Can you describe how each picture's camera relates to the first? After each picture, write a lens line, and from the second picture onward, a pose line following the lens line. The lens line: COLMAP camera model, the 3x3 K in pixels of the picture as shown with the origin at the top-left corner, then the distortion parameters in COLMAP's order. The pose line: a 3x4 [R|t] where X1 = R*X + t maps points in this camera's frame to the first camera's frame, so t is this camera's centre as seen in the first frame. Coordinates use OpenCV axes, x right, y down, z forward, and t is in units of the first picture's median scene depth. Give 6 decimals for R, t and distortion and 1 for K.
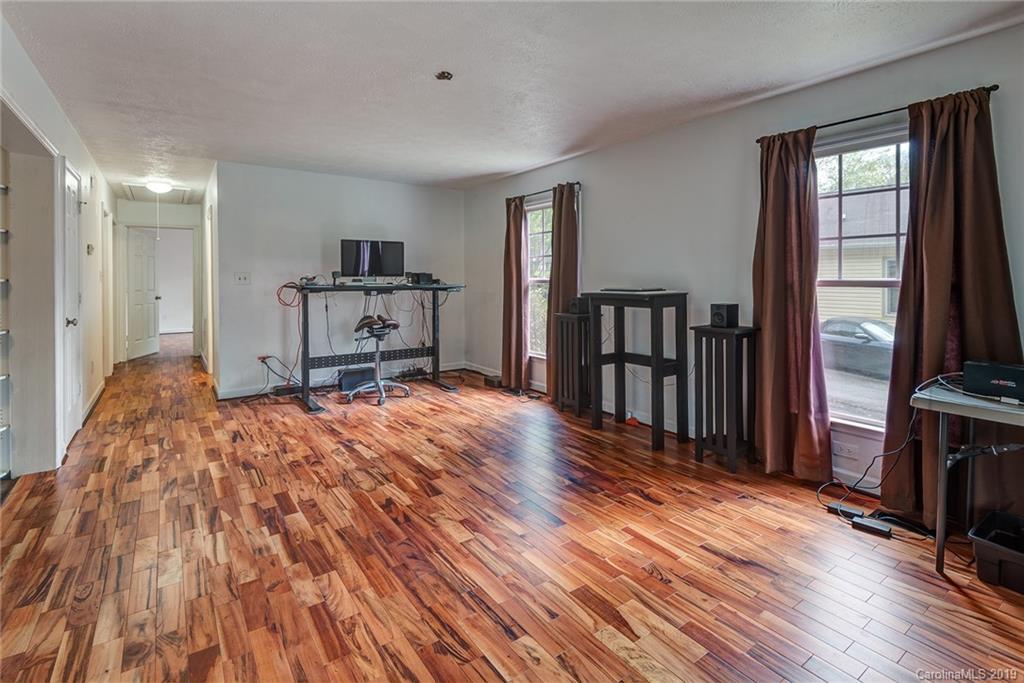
lens RADIAL K [[484.7, 0, 514.5], [0, 484.7, 334.8], [0, 0, 1]] dist [0.019769, -0.004820]
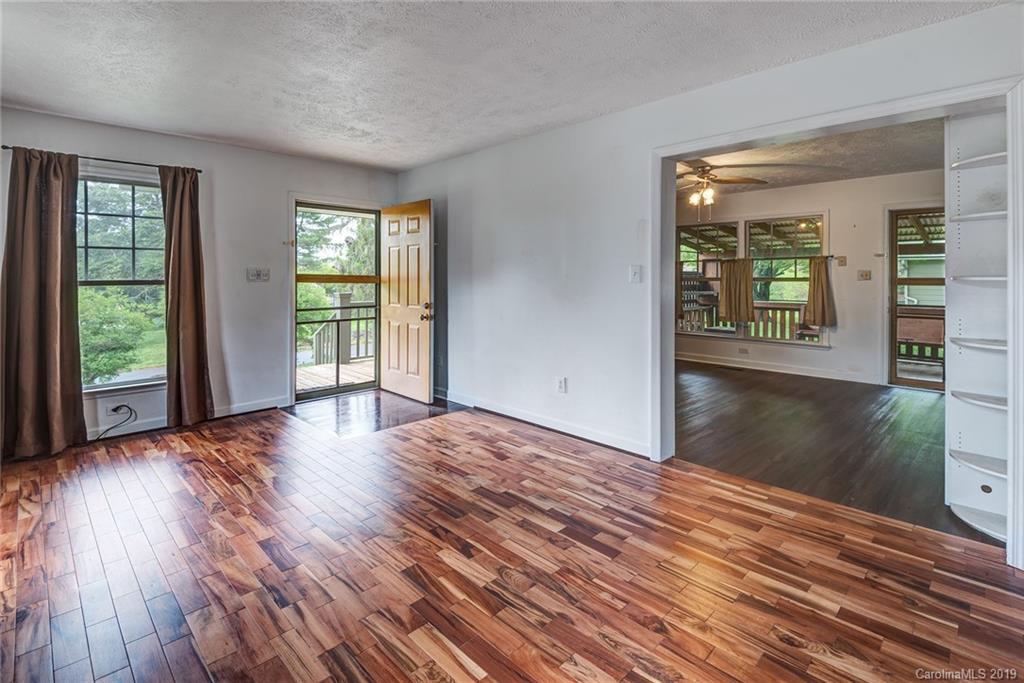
lens RADIAL K [[484.7, 0, 506.5], [0, 484.7, 280.2], [0, 0, 1]] dist [0.019769, -0.004820]
pose [[-0.988126, 0.007242, -0.153476, -0.216124], [-0.012756, 0.991574, 0.128910, -0.227254], [0.153116, 0.129337, -0.979708, 1.869440]]
